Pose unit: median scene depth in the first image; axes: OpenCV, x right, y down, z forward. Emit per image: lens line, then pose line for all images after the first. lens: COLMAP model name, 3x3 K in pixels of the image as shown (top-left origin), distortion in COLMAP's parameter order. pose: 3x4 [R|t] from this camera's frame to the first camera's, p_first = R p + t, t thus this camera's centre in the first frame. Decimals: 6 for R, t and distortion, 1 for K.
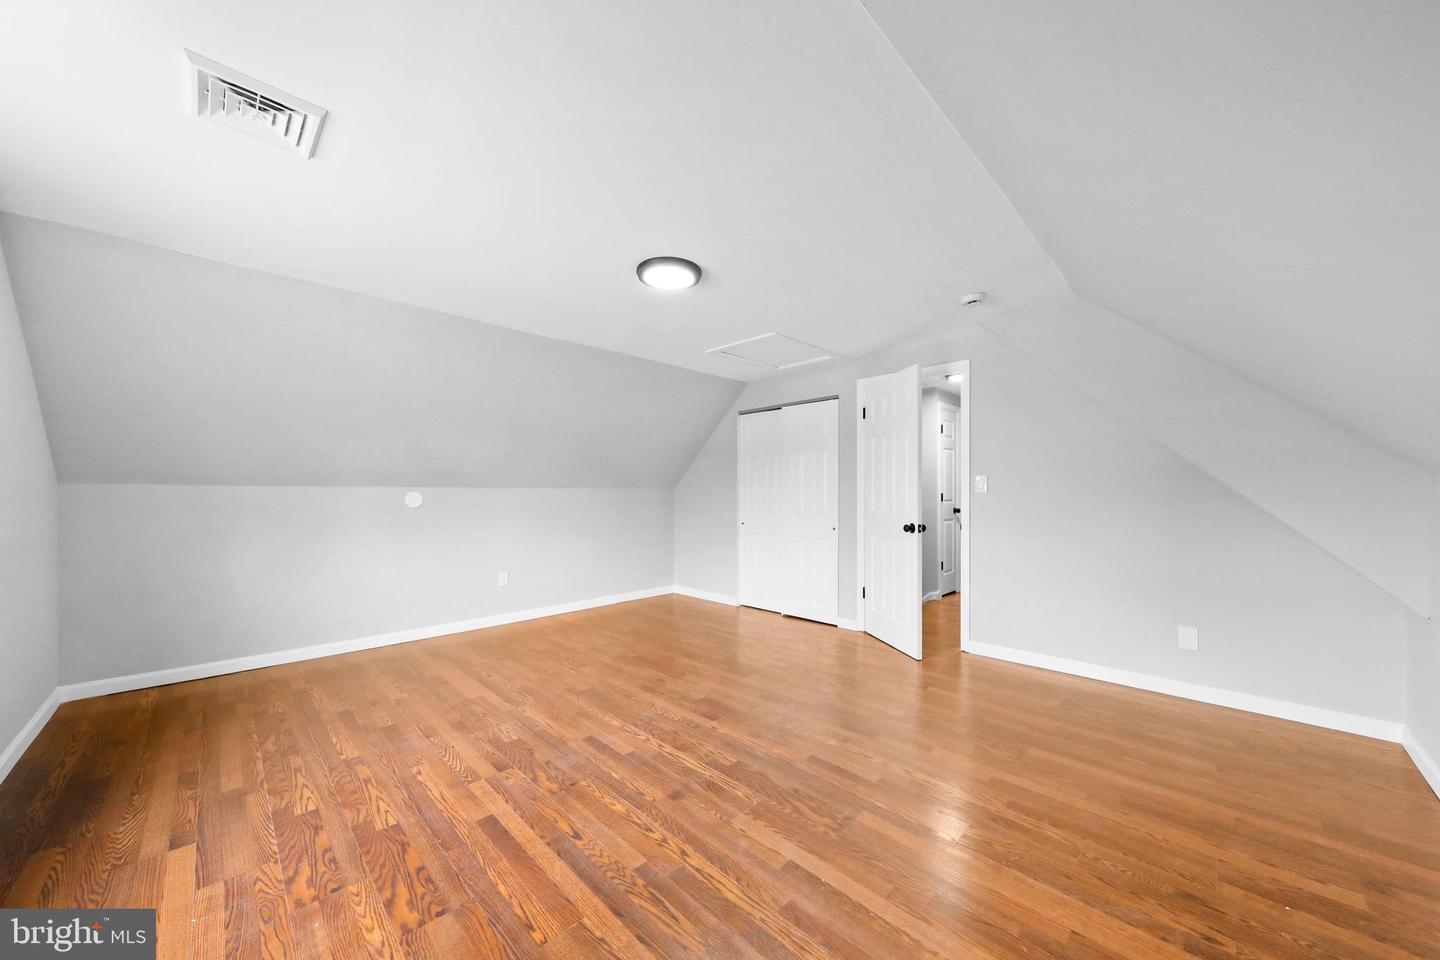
lens RADIAL K [[503.8, 0, 720.0], [0, 503.8, 480.0], [0, 0, 1]] dist [-0.000601, -0.000110]
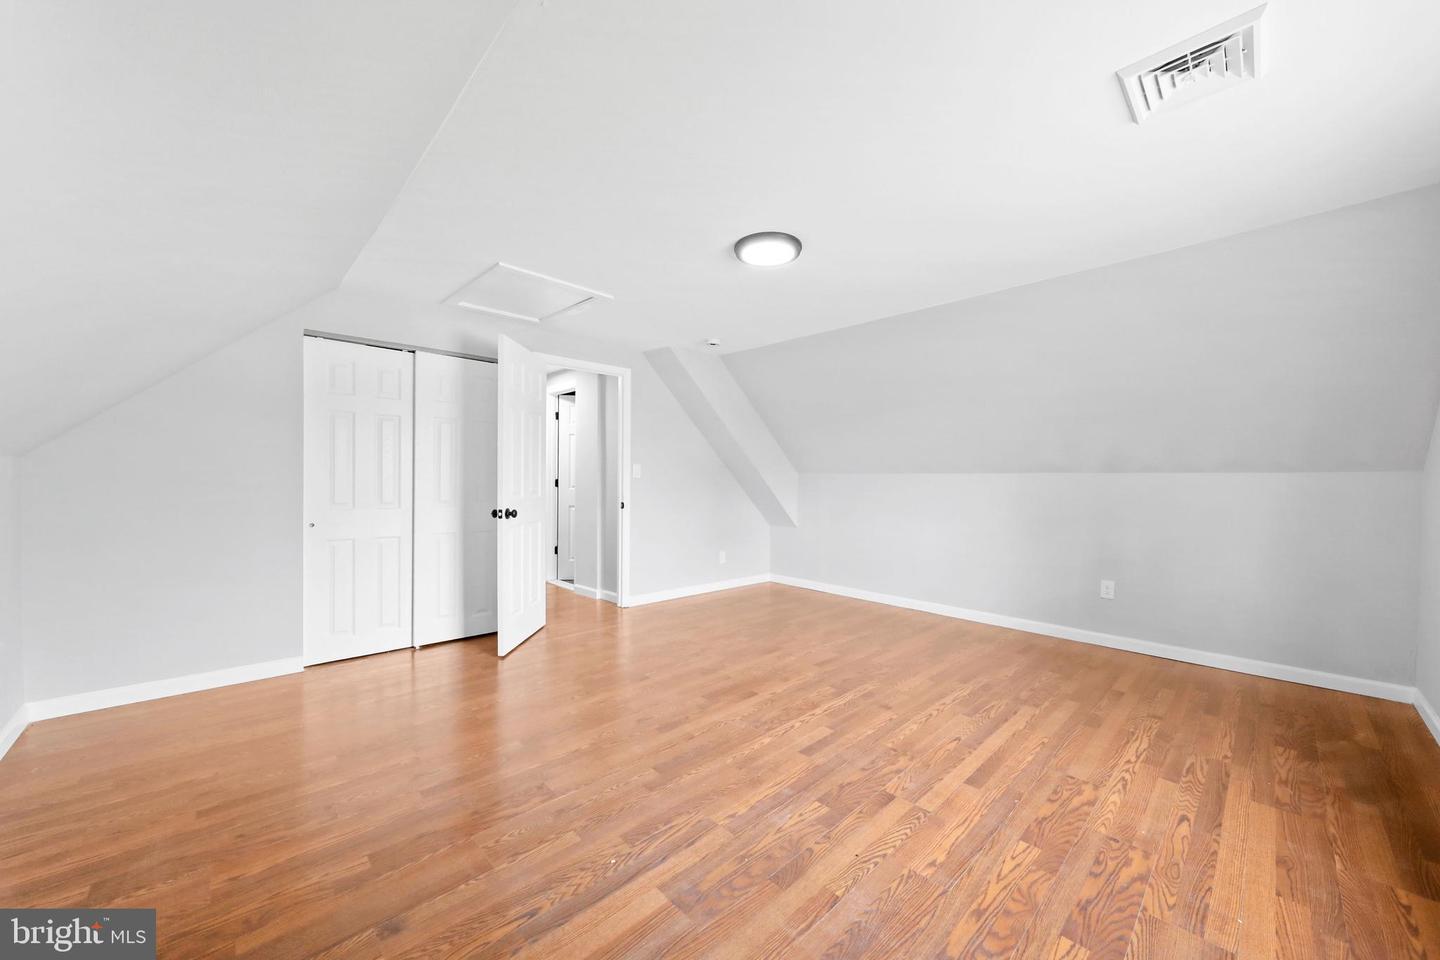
lens RADIAL K [[517.9, 0, 720.0], [0, 517.9, 480.0], [0, 0, 1]] dist [0.000355, -0.000081]
pose [[0.037888, 0.002517, 0.999279, -1.466447], [-0.036467, 0.999334, -0.001135, 0.045575], [-0.998616, -0.036397, 0.037955, 1.402970]]
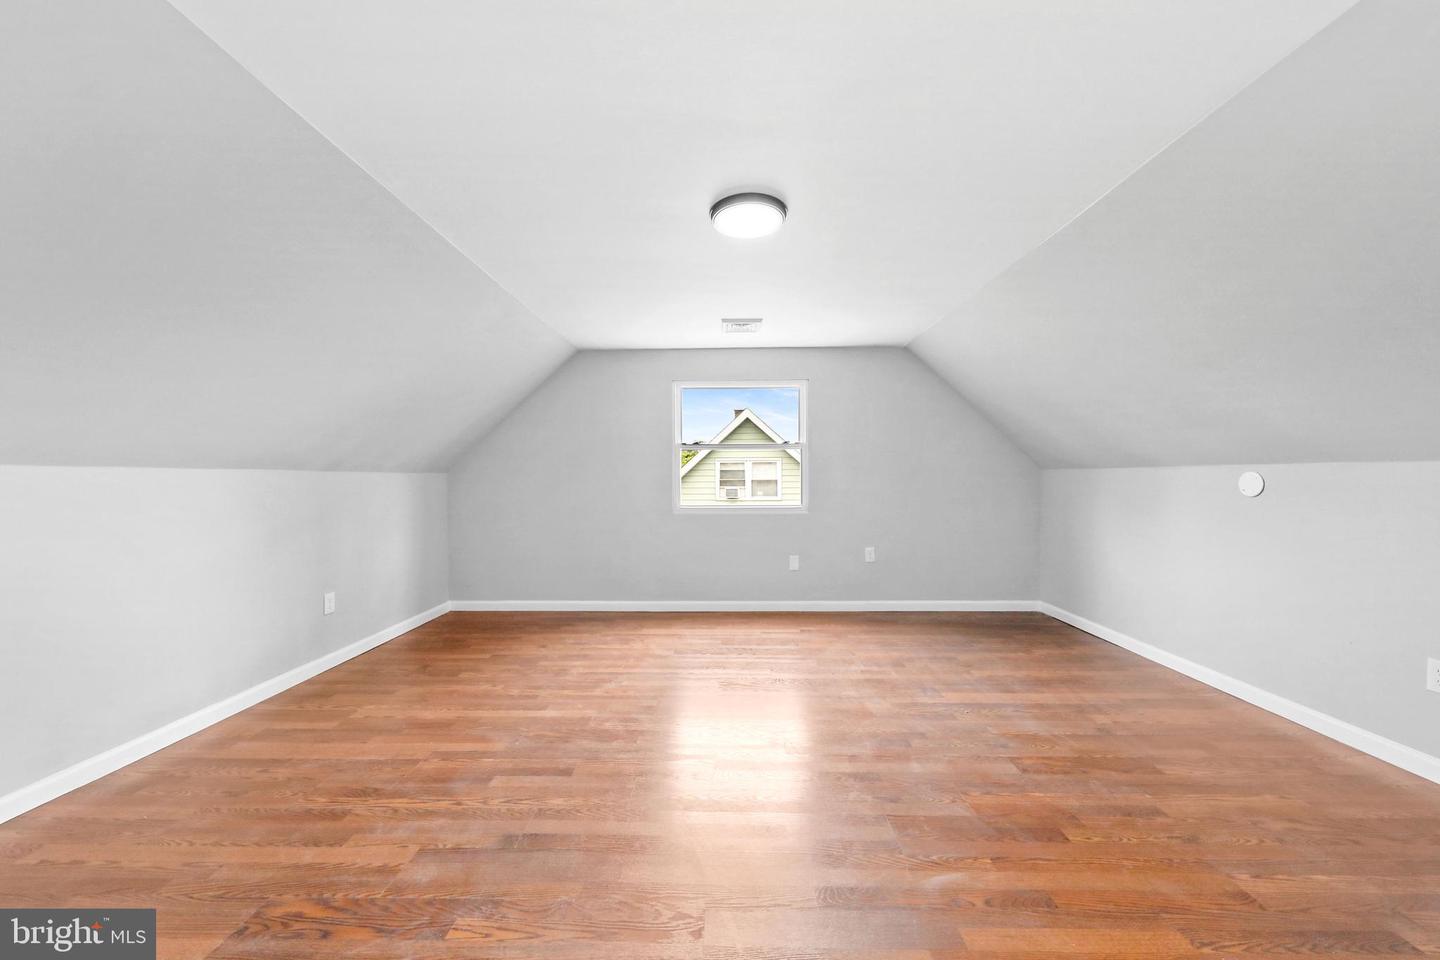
lens RADIAL K [[517.9, 0, 720.0], [0, 517.9, 480.0], [0, 0, 1]] dist [0.000355, -0.000081]
pose [[-0.725225, 0.007855, -0.688467, 0.704800], [0.026079, 0.999531, -0.016067, 0.056701], [0.688018, -0.029607, -0.725089, 2.124480]]
